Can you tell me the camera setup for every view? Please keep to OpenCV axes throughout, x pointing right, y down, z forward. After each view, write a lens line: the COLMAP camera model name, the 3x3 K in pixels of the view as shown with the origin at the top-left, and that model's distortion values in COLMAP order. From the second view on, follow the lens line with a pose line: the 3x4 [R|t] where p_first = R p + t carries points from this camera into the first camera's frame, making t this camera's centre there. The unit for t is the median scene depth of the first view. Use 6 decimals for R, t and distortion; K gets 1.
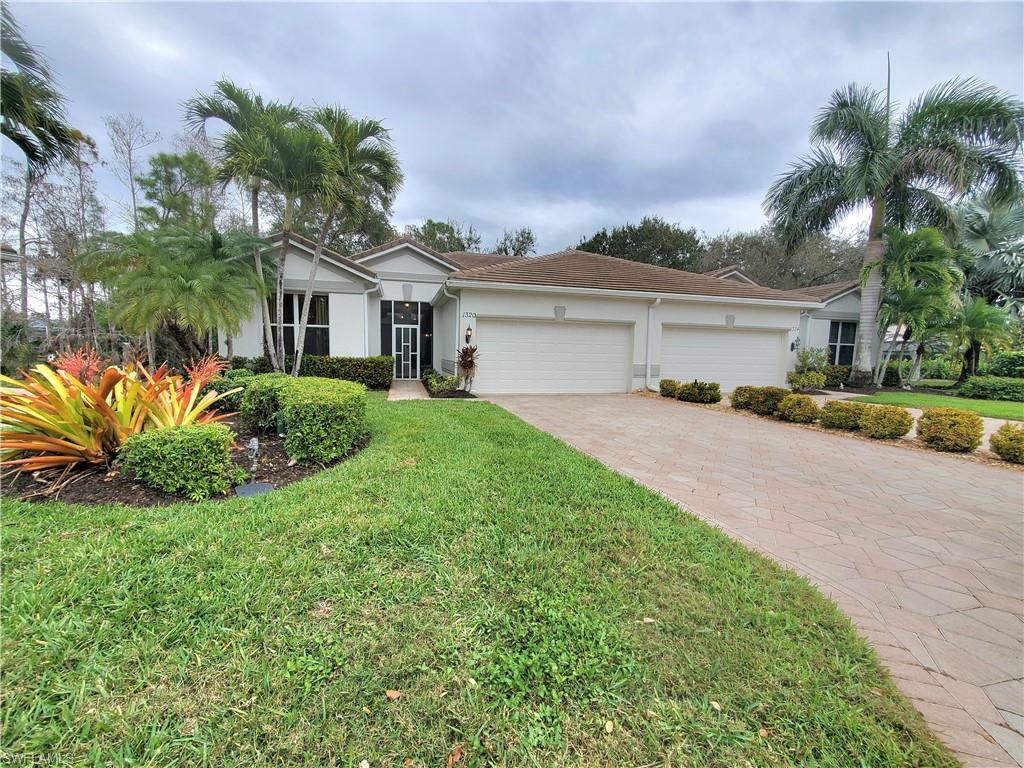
lens RADIAL K [[410.2, 0, 502.3], [0, 410.2, 389.6], [0, 0, 1]] dist [0.008596, -0.001702]
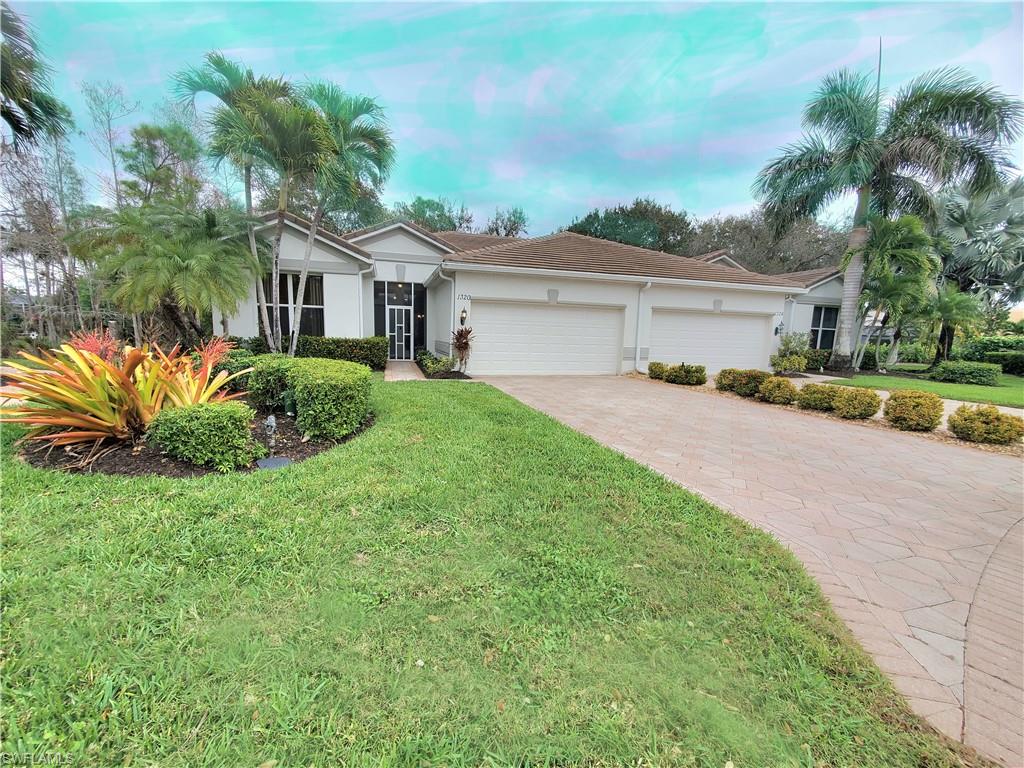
lens RADIAL K [[410.2, 0, 503.6], [0, 410.2, 389.1], [0, 0, 1]] dist [0.008596, -0.001702]
pose [[0.999574, 0.004547, 0.028820, -0.011378], [-0.005816, 0.999011, 0.044091, -0.000386], [-0.028591, -0.044239, 0.998612, -0.025468]]
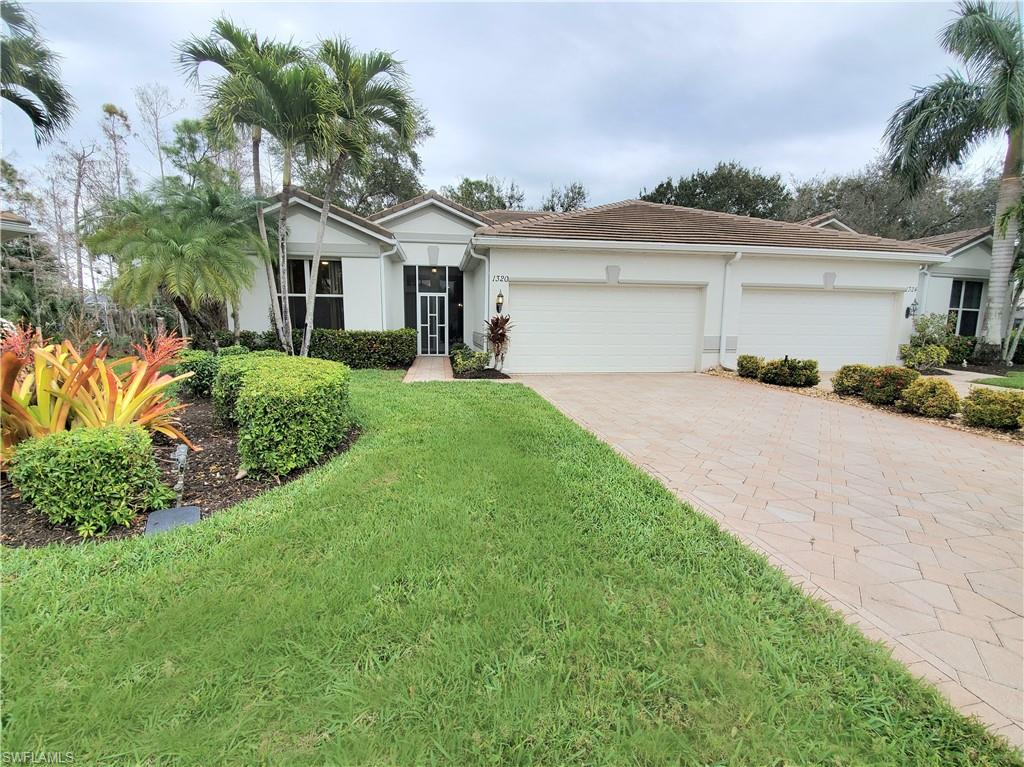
lens RADIAL K [[442.5, 0, 495.7], [0, 442.5, 389.5], [0, 0, 1]] dist [-0.024536, -0.002779]
pose [[0.992760, 0.006903, -0.119916, 0.019148], [0.000118, 0.998291, 0.058447, -0.009624], [0.120115, -0.058038, 0.991062, 0.097357]]
